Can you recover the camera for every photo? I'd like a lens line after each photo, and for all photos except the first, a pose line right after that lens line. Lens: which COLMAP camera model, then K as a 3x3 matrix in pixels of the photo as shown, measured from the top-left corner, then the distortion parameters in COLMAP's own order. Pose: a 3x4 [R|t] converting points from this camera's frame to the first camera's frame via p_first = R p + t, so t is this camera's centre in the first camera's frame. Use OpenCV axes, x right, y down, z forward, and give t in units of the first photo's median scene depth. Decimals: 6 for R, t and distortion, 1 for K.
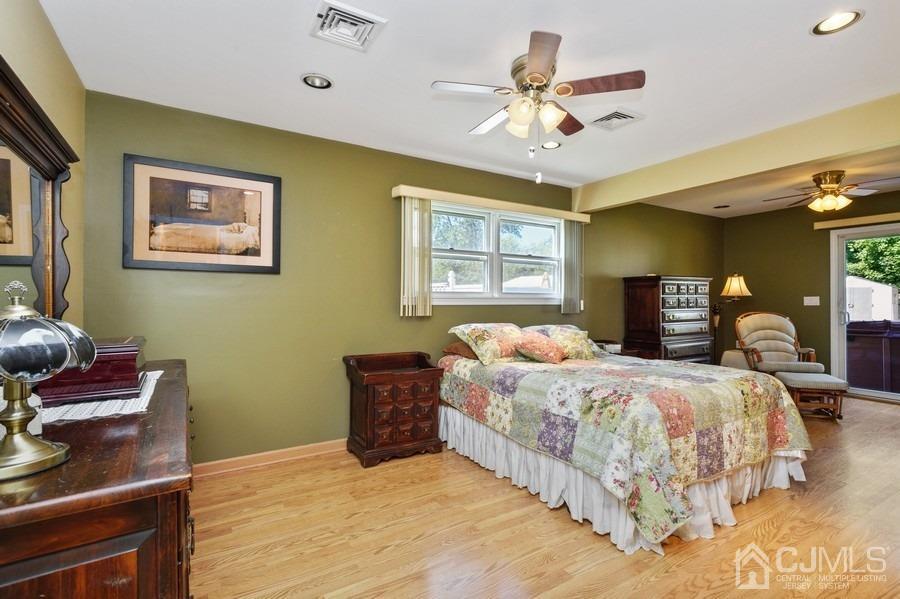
lens RADIAL K [[420.0, 0, 449.7], [0, 420.0, 298.4], [0, 0, 1]] dist [0.011650, -0.002088]
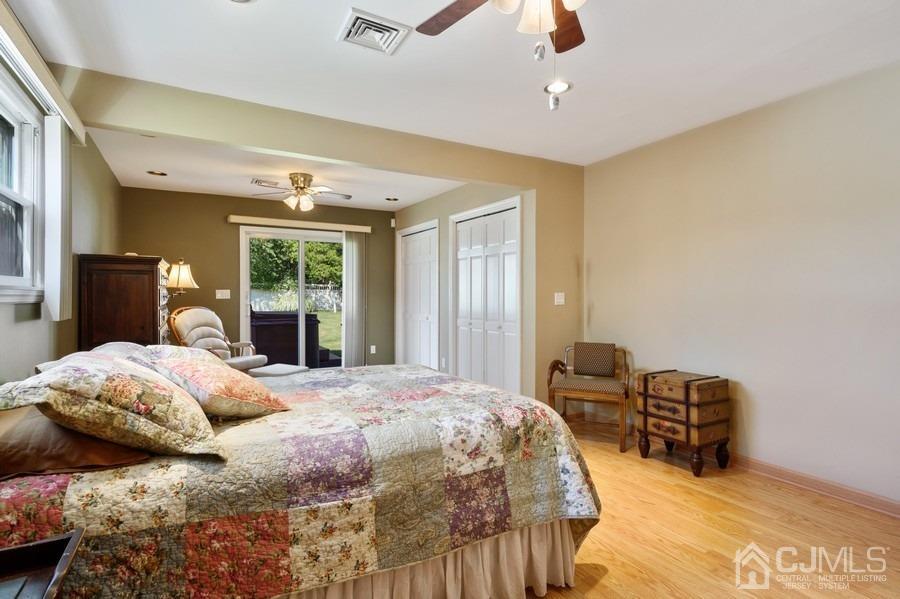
lens RADIAL K [[457.6, 0, 451.1], [0, 457.6, 297.7], [0, 0, 1]] dist [0.000610, 0.000021]
pose [[0.031110, -0.009115, 0.999474, -0.373733], [-0.004281, 0.999948, 0.009252, 0.004541], [-0.999507, -0.004567, 0.031070, 0.875996]]
